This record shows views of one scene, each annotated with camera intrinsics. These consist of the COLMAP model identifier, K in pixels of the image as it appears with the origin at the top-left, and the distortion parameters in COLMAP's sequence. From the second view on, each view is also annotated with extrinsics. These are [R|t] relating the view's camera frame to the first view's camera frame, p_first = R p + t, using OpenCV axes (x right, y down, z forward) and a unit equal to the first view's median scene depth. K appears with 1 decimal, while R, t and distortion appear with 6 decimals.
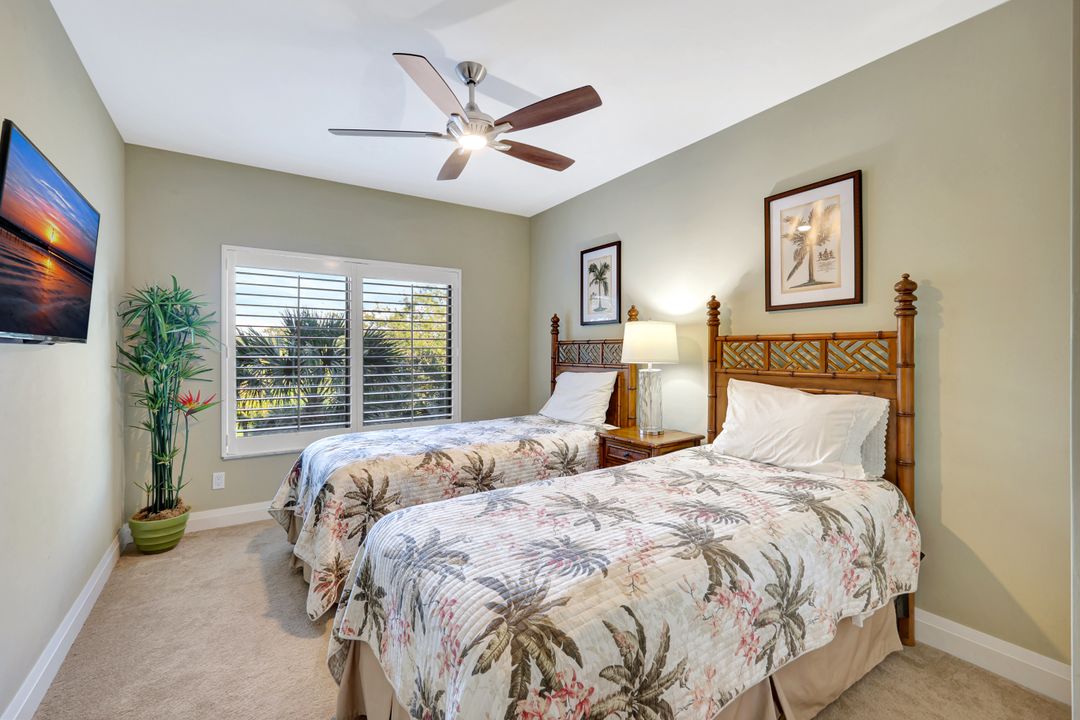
lens RADIAL K [[472.3, 0, 549.1], [0, 472.3, 352.9], [0, 0, 1]] dist [0.002527, -0.000026]
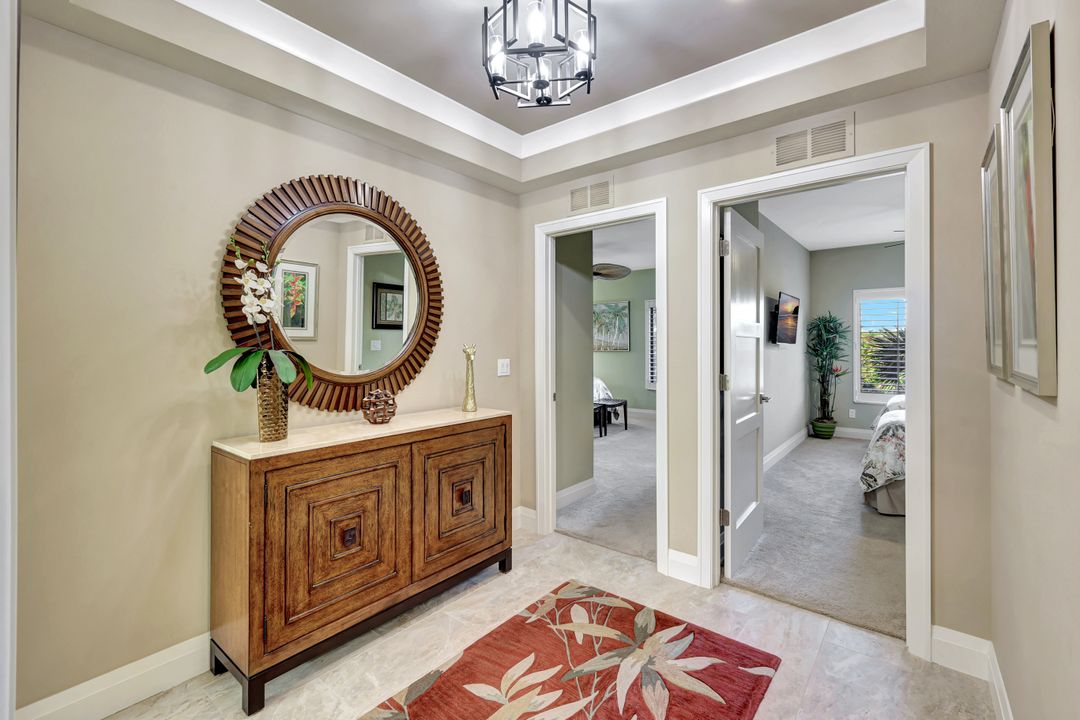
lens RADIAL K [[472.3, 0, 535.8], [0, 472.3, 343.7], [0, 0, 1]] dist [0.002527, -0.000026]
pose [[0.293559, -0.005847, -0.955923, 0.831778], [0.002039, 0.999983, -0.005490, -0.005427], [0.955939, -0.000337, 0.293566, -0.863729]]
